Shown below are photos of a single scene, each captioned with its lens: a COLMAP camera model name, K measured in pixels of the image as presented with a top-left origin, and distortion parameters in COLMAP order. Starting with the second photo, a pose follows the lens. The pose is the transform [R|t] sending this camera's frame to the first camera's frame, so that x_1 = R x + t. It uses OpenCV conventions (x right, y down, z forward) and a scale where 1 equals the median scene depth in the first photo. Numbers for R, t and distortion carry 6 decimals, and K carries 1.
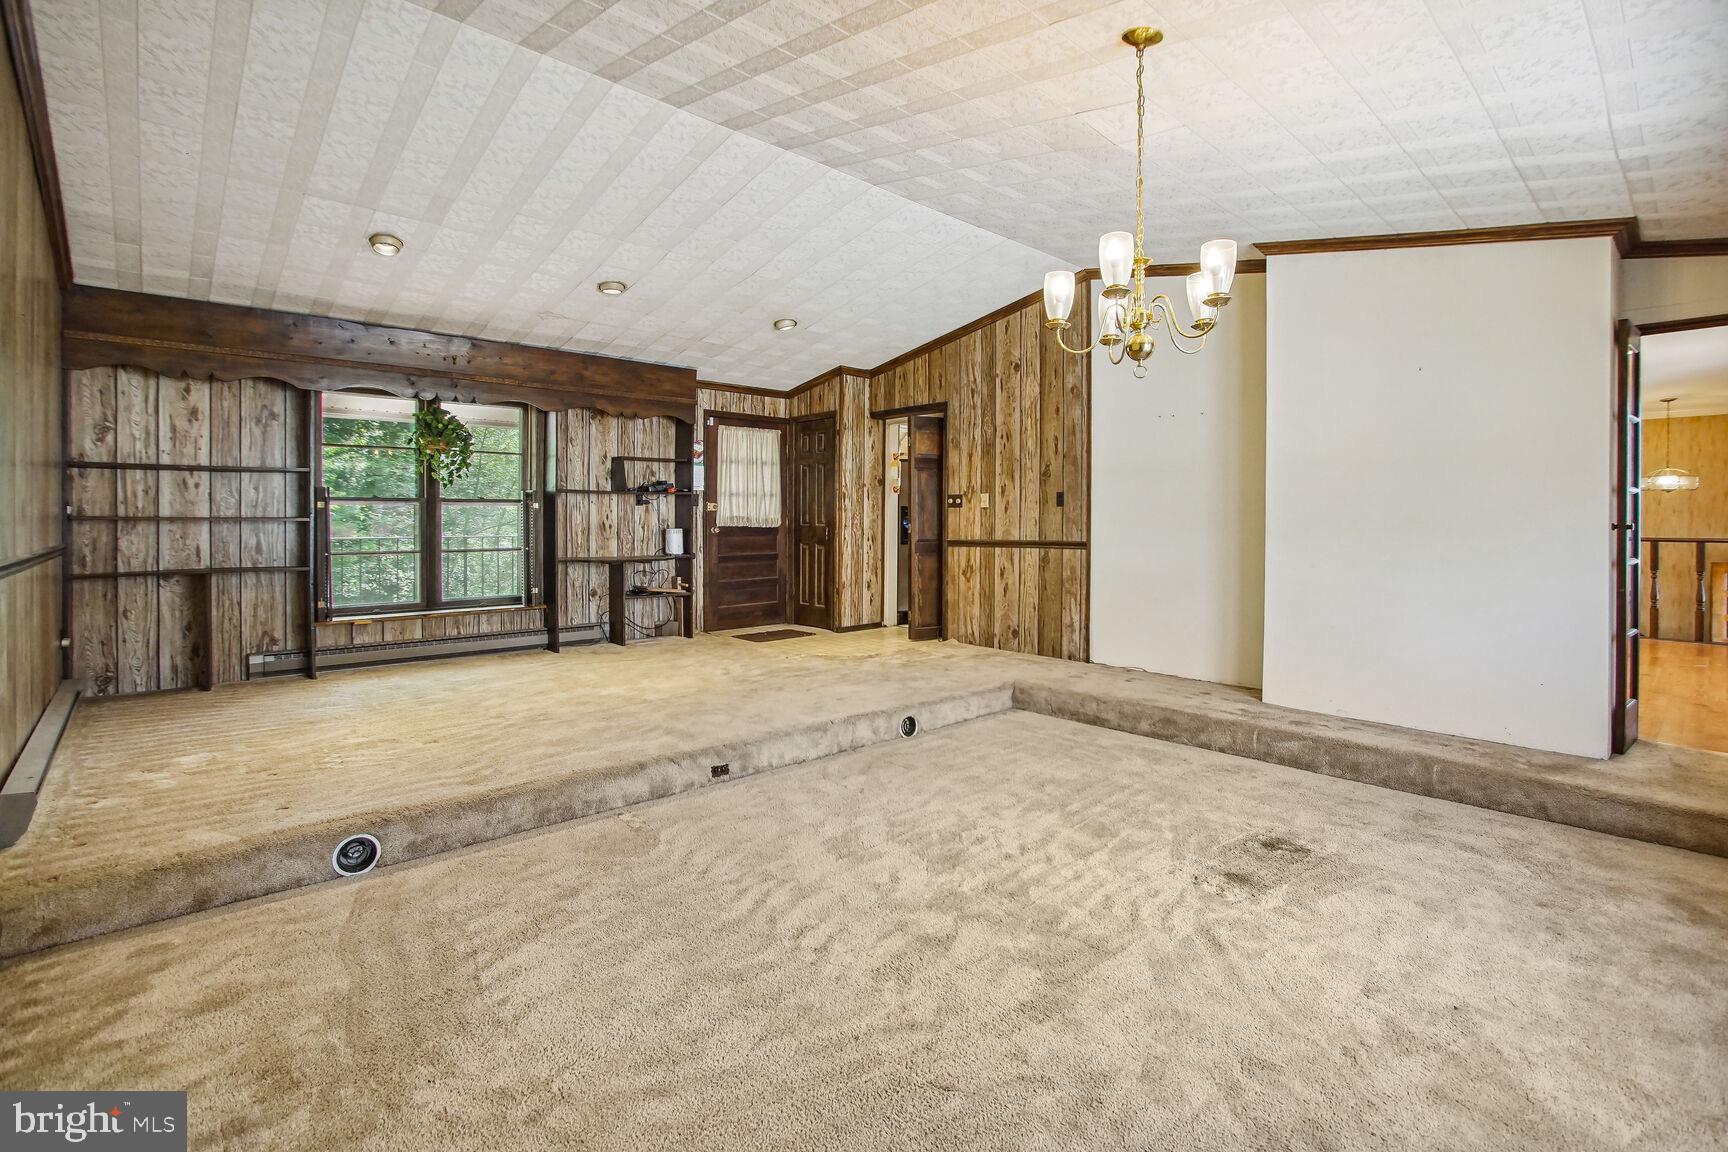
lens RADIAL K [[778.5, 0, 859.9], [0, 778.5, 513.3], [0, 0, 1]] dist [-0.021600, 0.002735]
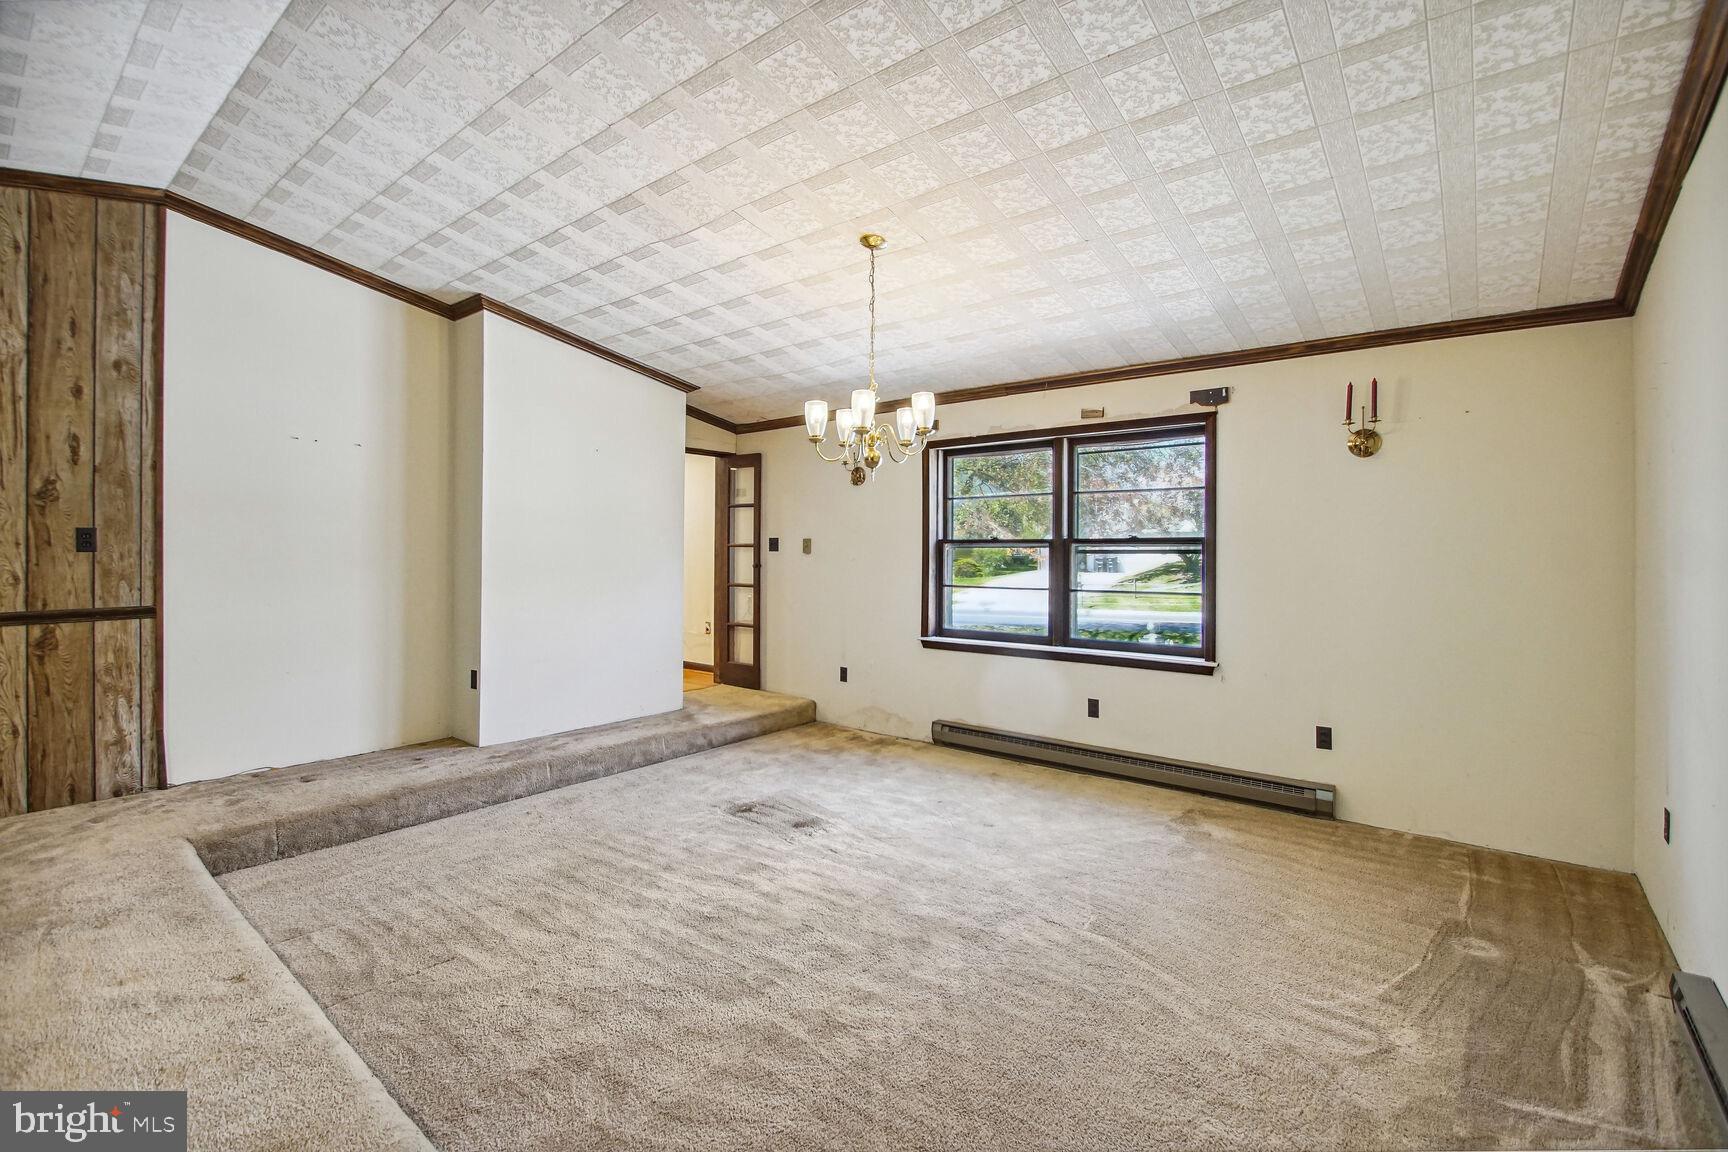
lens RADIAL K [[778.5, 0, 861.4], [0, 778.5, 551.0], [0, 0, 1]] dist [-0.021600, 0.002735]
pose [[-0.143082, -0.010012, 0.989660, -0.424548], [-0.008547, 0.999924, 0.008880, -0.020169], [-0.989674, -0.007188, -0.143157, 0.497308]]
